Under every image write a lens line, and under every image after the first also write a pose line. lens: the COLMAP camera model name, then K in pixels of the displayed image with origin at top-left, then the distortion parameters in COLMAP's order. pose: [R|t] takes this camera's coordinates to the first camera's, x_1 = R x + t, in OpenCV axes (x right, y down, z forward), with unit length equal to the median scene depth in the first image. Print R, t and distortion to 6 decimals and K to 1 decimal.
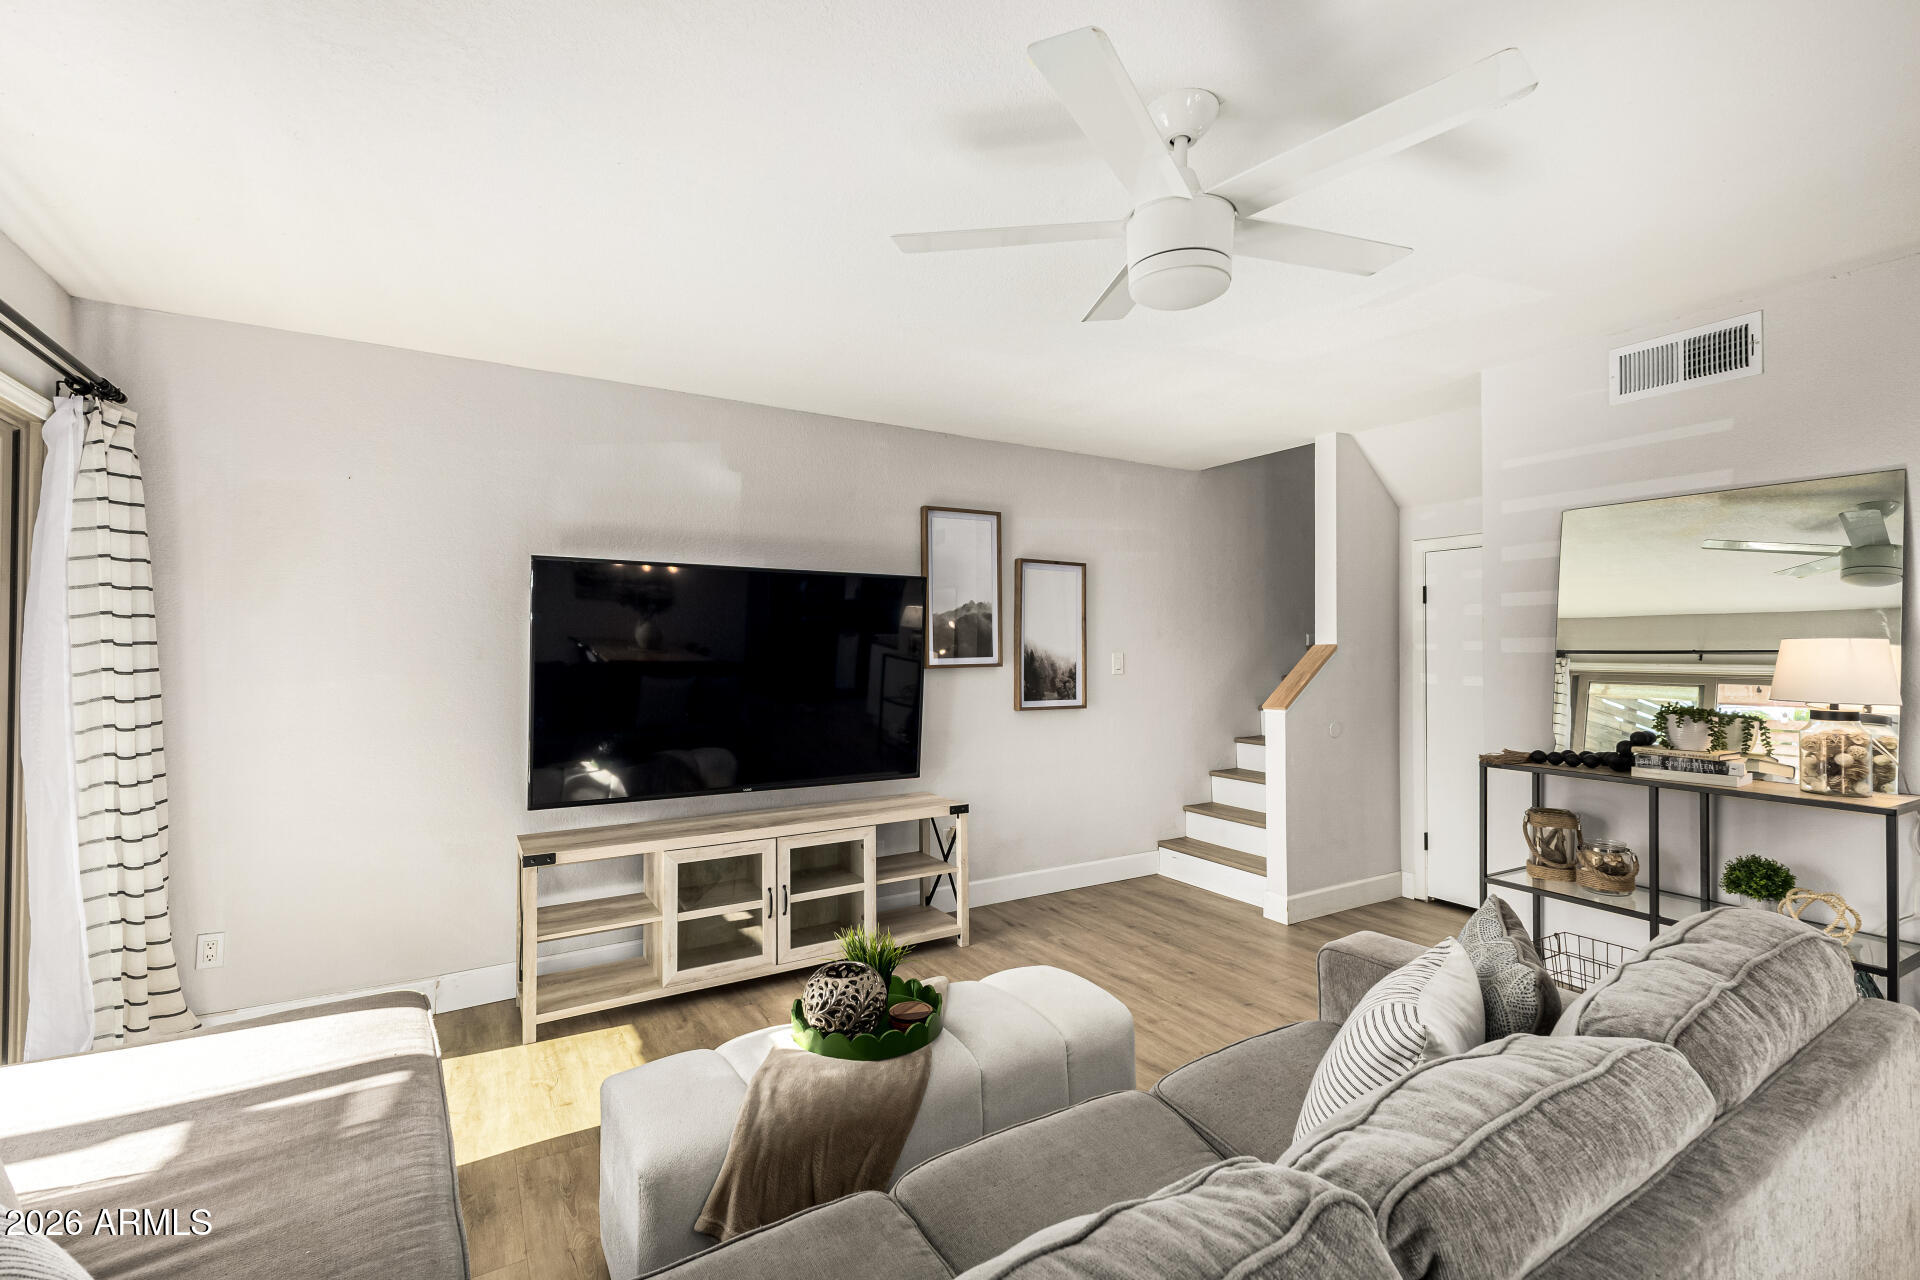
lens RADIAL K [[839.2, 0, 953.5], [0, 839.2, 640.2], [0, 0, 1]] dist [0.010994, -0.000680]
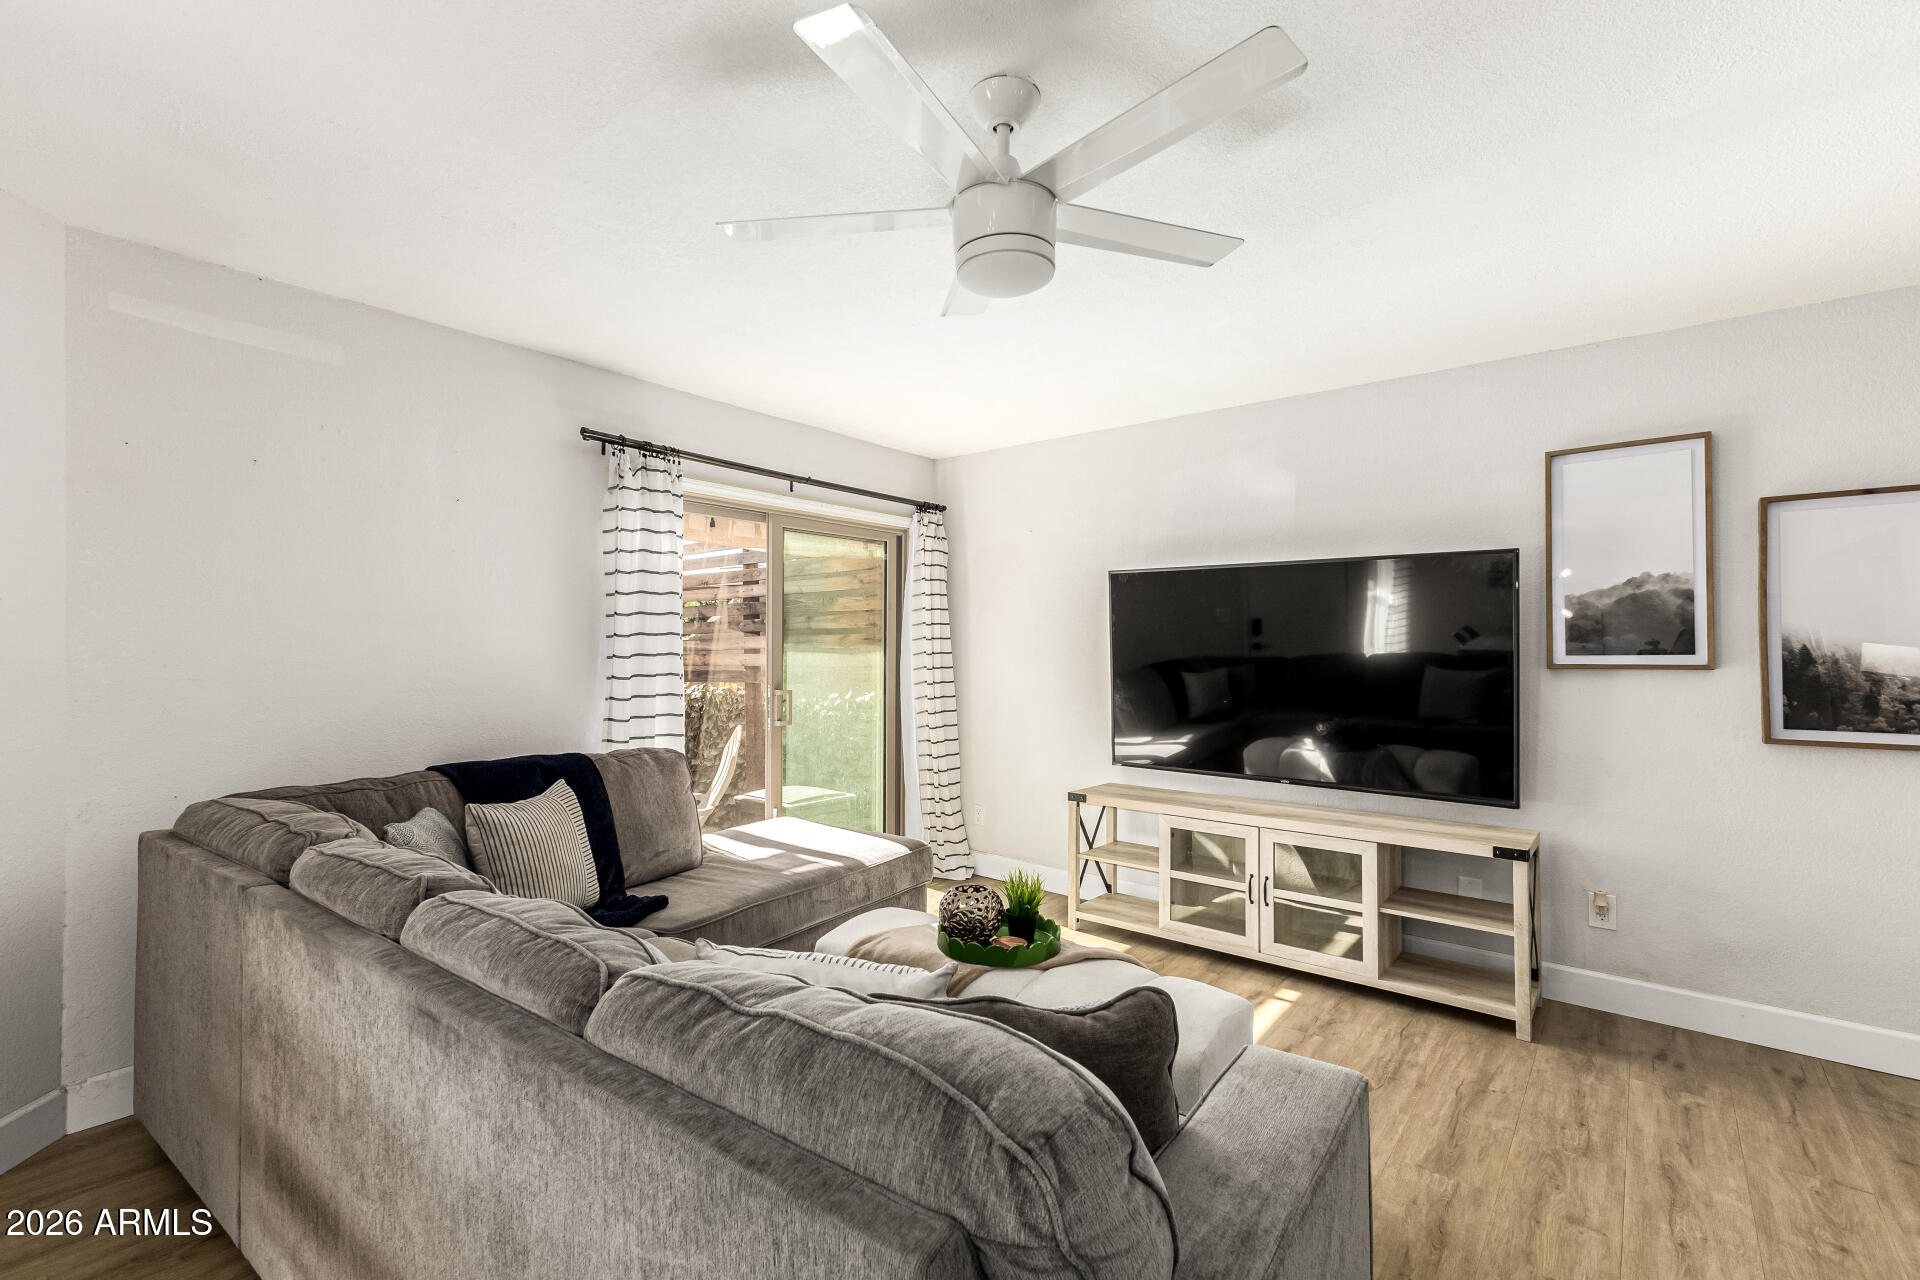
lens RADIAL K [[839.2, 0, 946.2], [0, 839.2, 637.8], [0, 0, 1]] dist [0.010994, -0.000680]
pose [[0.341931, -0.000598, -0.939725, 0.515450], [0.012220, 0.999918, 0.003810, -0.003877], [0.939646, -0.012786, 0.341910, 0.245505]]
